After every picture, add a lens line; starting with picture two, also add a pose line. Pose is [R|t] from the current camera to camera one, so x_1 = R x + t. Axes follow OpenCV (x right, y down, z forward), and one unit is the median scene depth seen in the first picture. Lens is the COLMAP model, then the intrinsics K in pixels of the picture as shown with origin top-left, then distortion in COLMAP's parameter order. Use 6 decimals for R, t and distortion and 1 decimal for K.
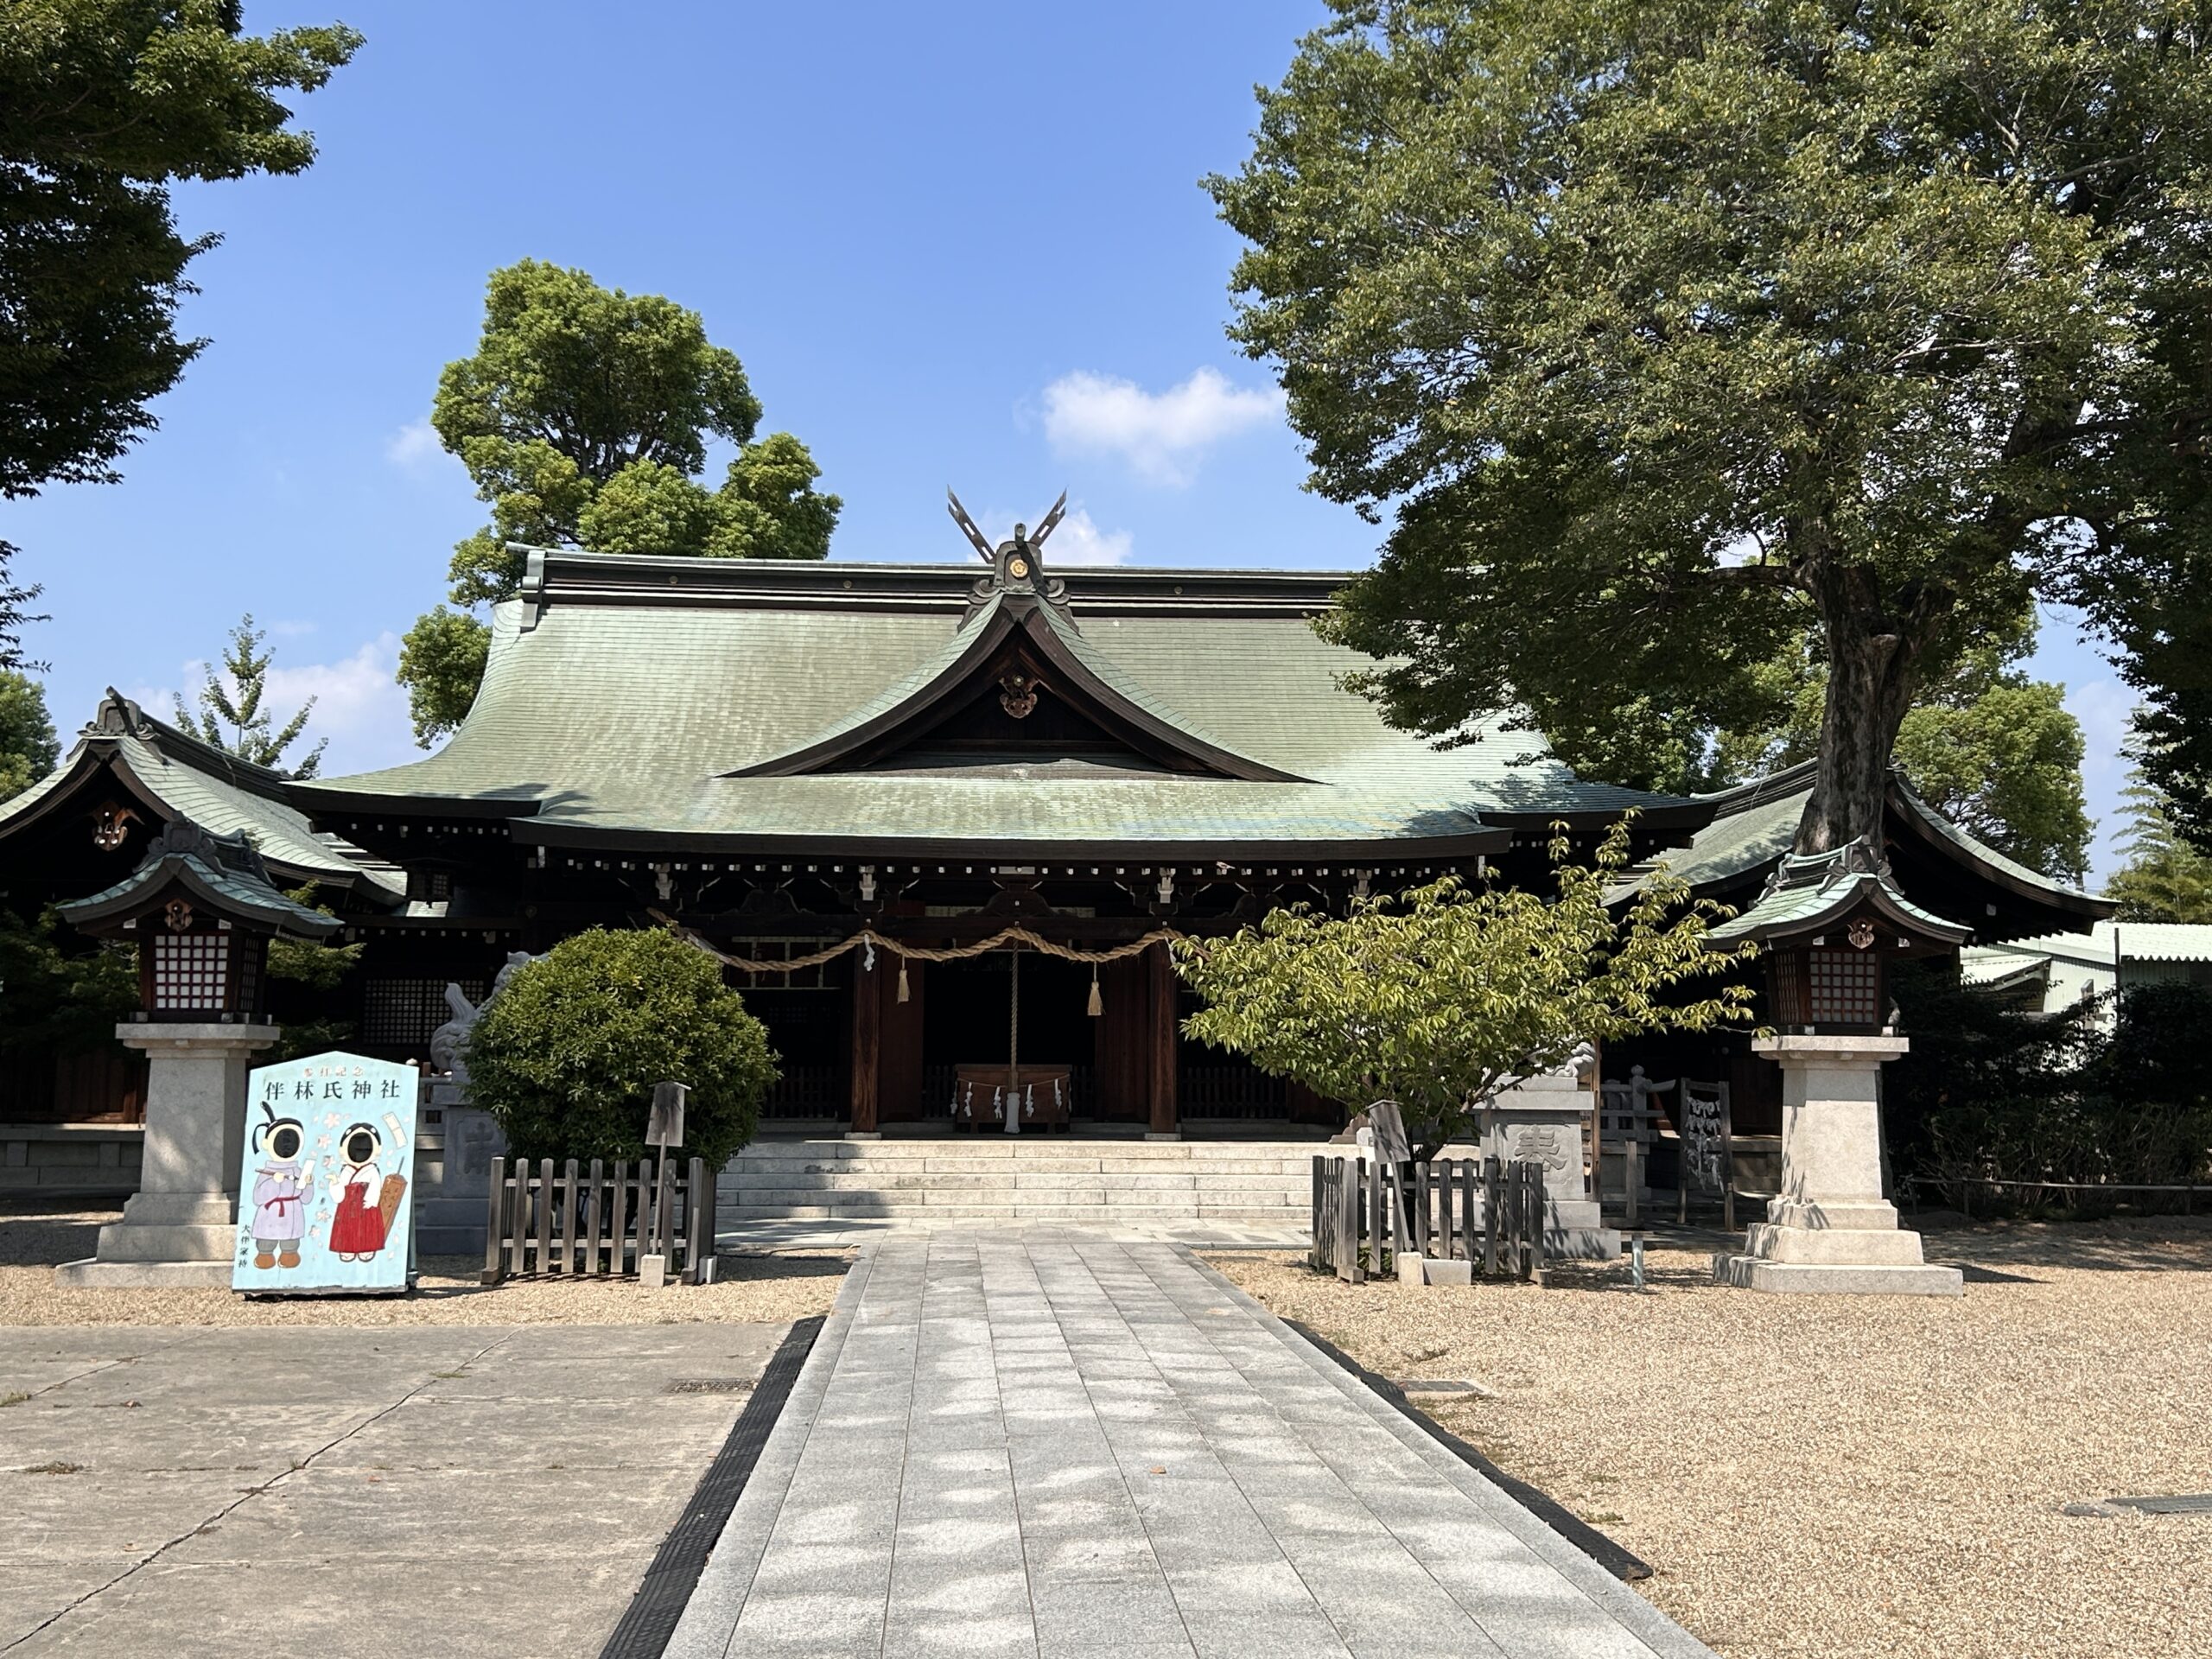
lens RADIAL K [[2446.0, 0, 1106.0], [0, 2446.0, 829.5], [0, 0, 1]] dist [-0.009132, -0.004919]
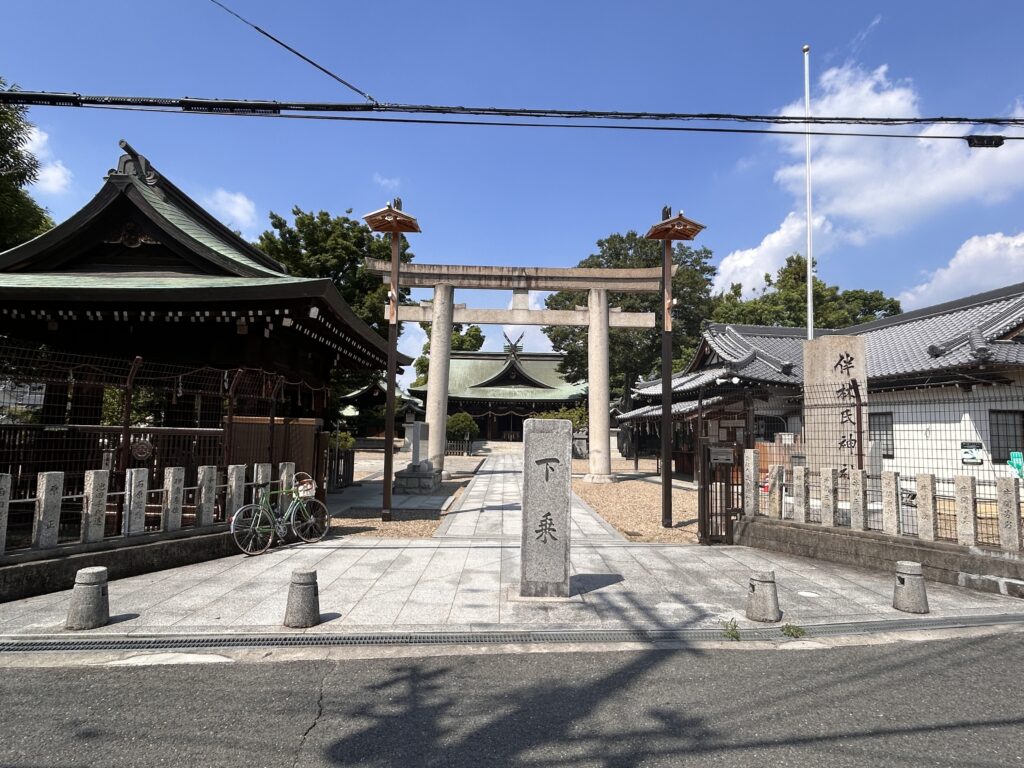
lens RADIAL K [[566.4, 0, 512.0], [0, 566.4, 384.0], [0, 0, 1]] dist [0.000140, -0.000005]
pose [[0.998606, 0.018264, -0.049520, 0.044031], [-0.017565, 0.999741, 0.014503, -0.060796], [0.049772, -0.013613, 0.998668, -0.608588]]
